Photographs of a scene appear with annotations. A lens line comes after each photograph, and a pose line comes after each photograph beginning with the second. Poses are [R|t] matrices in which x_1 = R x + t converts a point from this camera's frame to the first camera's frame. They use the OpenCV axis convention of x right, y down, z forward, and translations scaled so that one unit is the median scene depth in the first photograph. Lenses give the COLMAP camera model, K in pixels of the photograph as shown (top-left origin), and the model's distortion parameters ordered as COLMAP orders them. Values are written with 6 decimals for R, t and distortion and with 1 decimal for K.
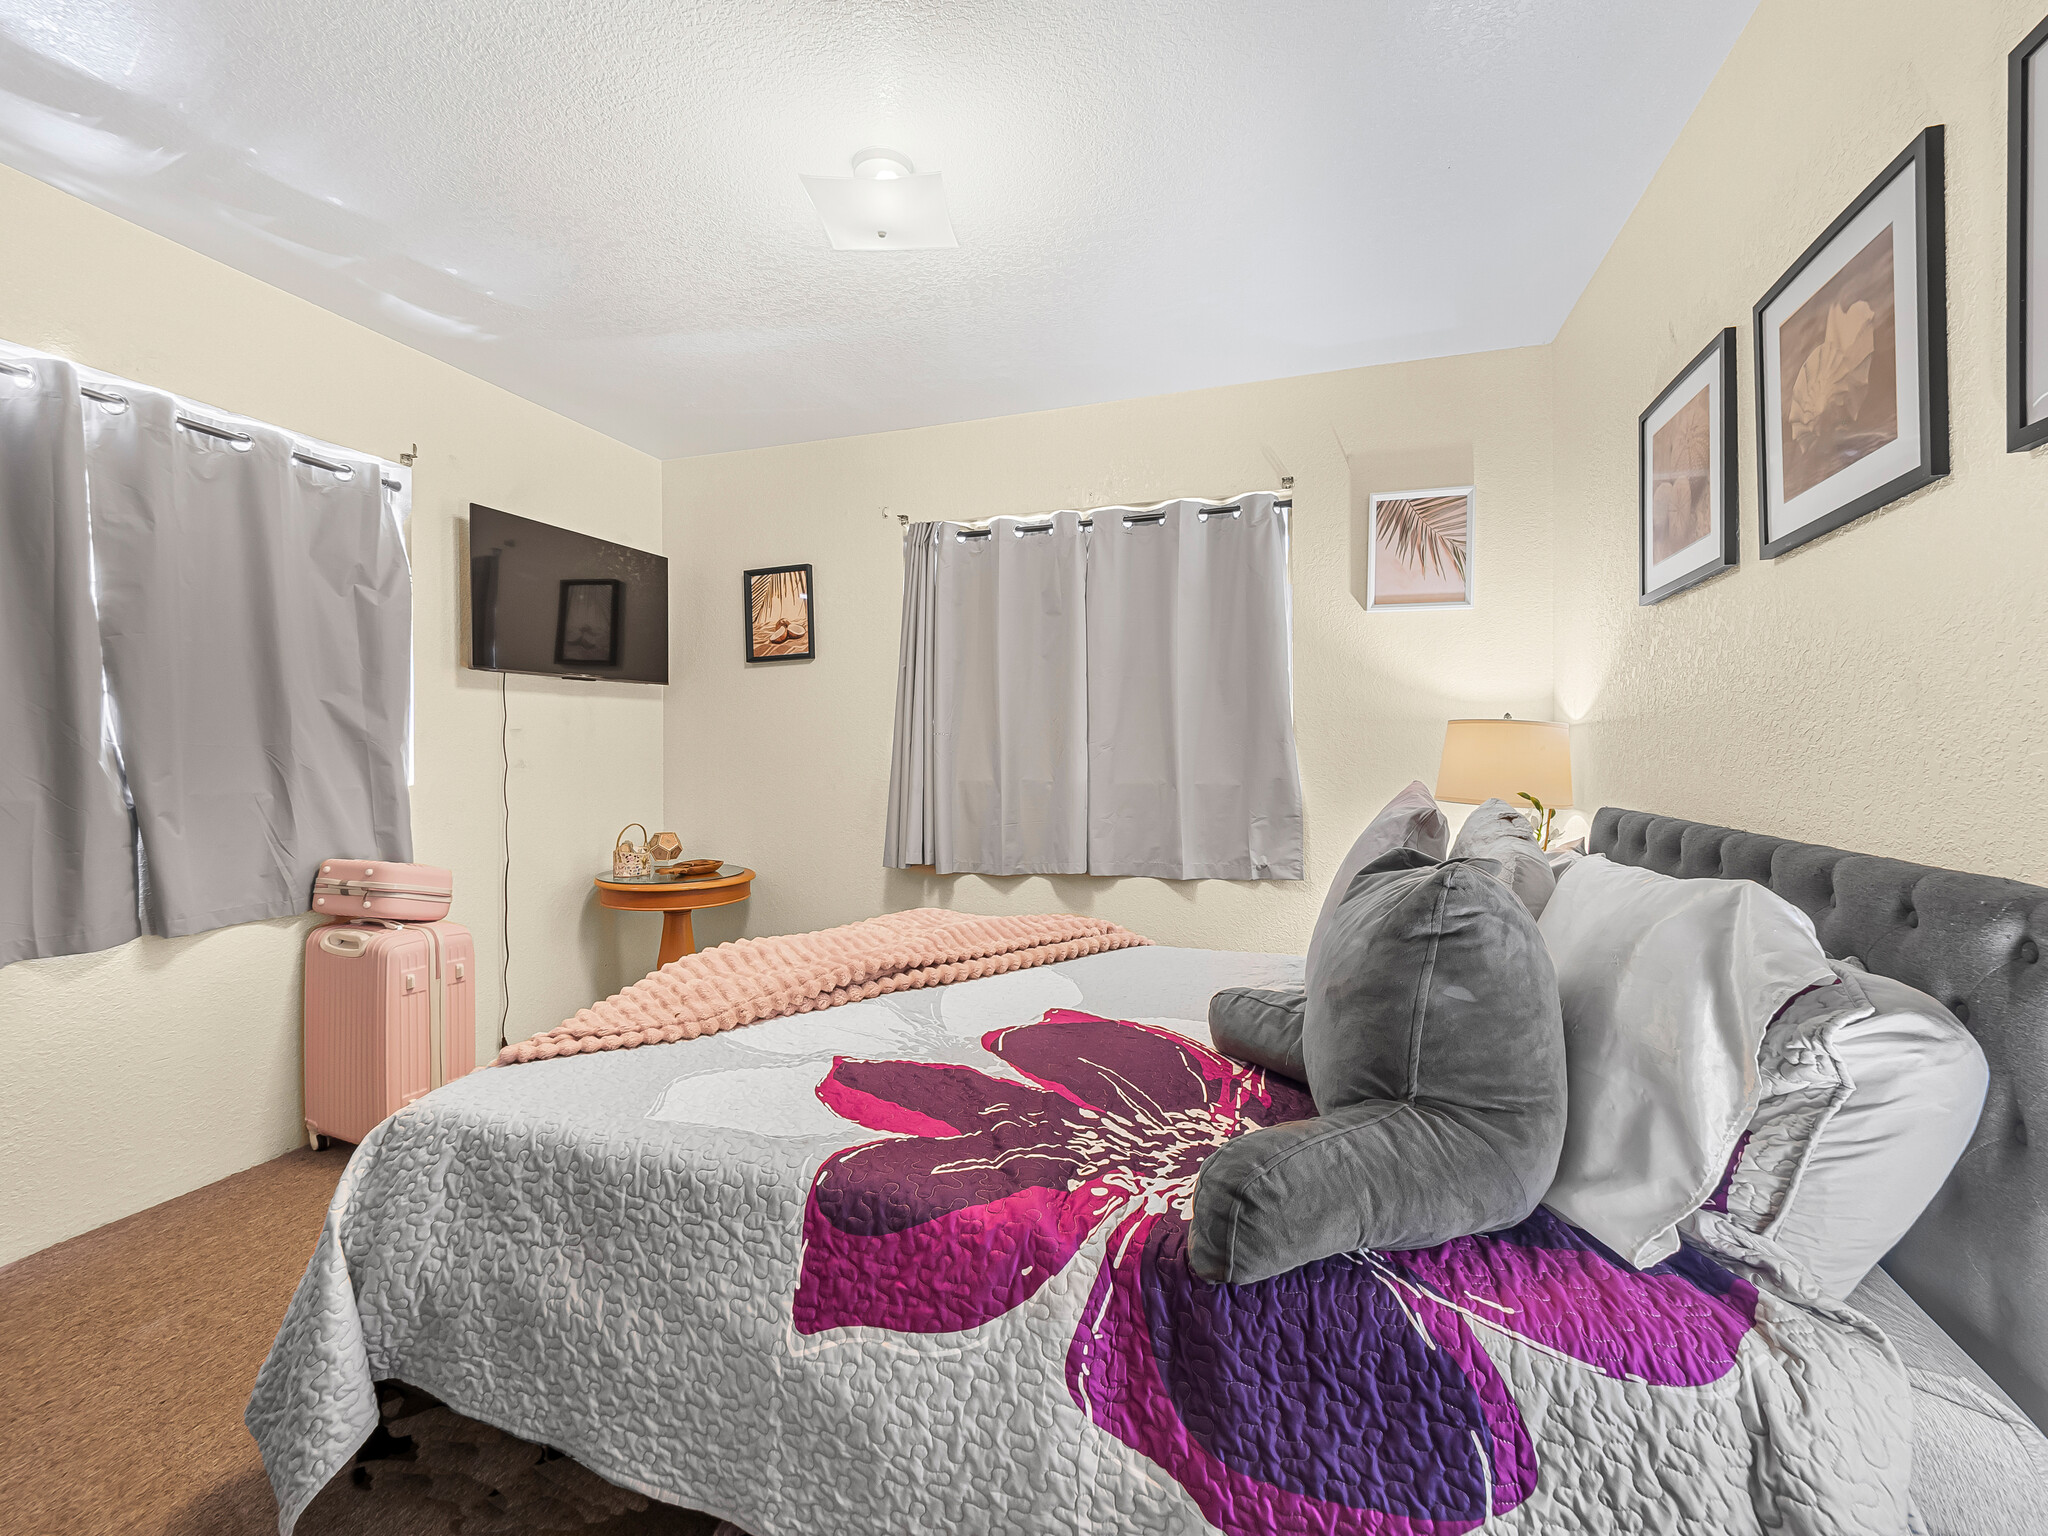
lens RADIAL K [[905.7, 0, 1031.6], [0, 905.7, 754.2], [0, 0, 1]] dist [-0.008707, 0.005709]
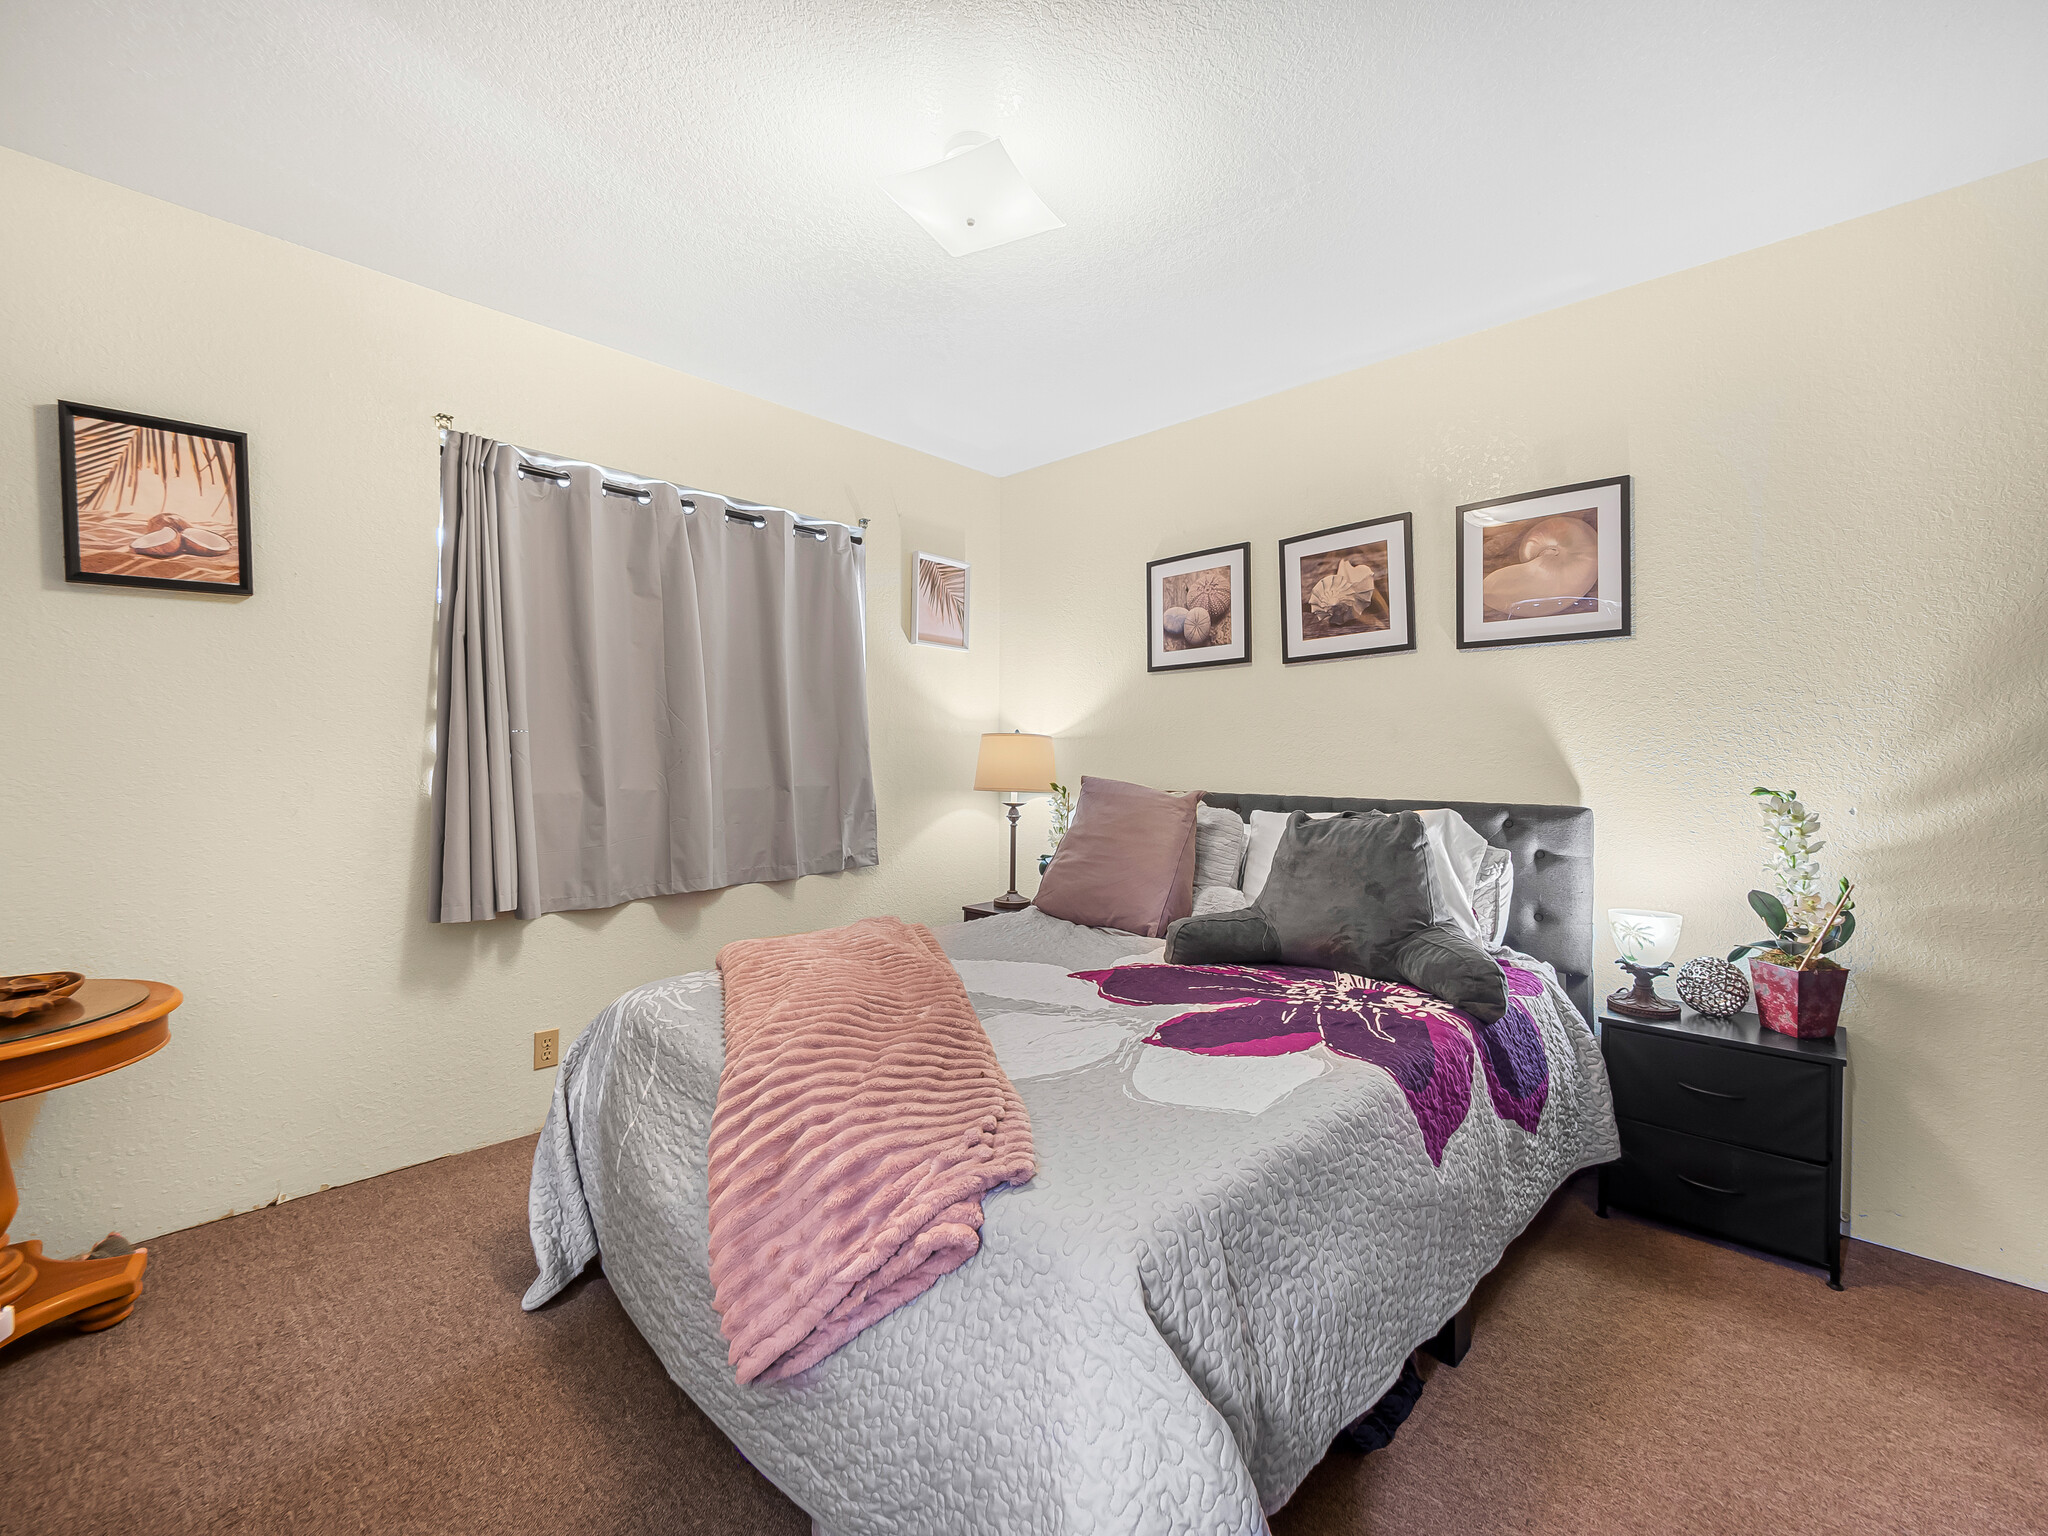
lens RADIAL K [[854.4, 0, 995.1], [0, 854.4, 762.1], [0, 0, 1]] dist [0.021300, -0.016729]
pose [[0.424323, -0.005721, 0.905493, -0.616022], [0.001506, 0.999983, 0.005612, -0.000864], [-0.905510, -0.001018, 0.424324, 0.371876]]
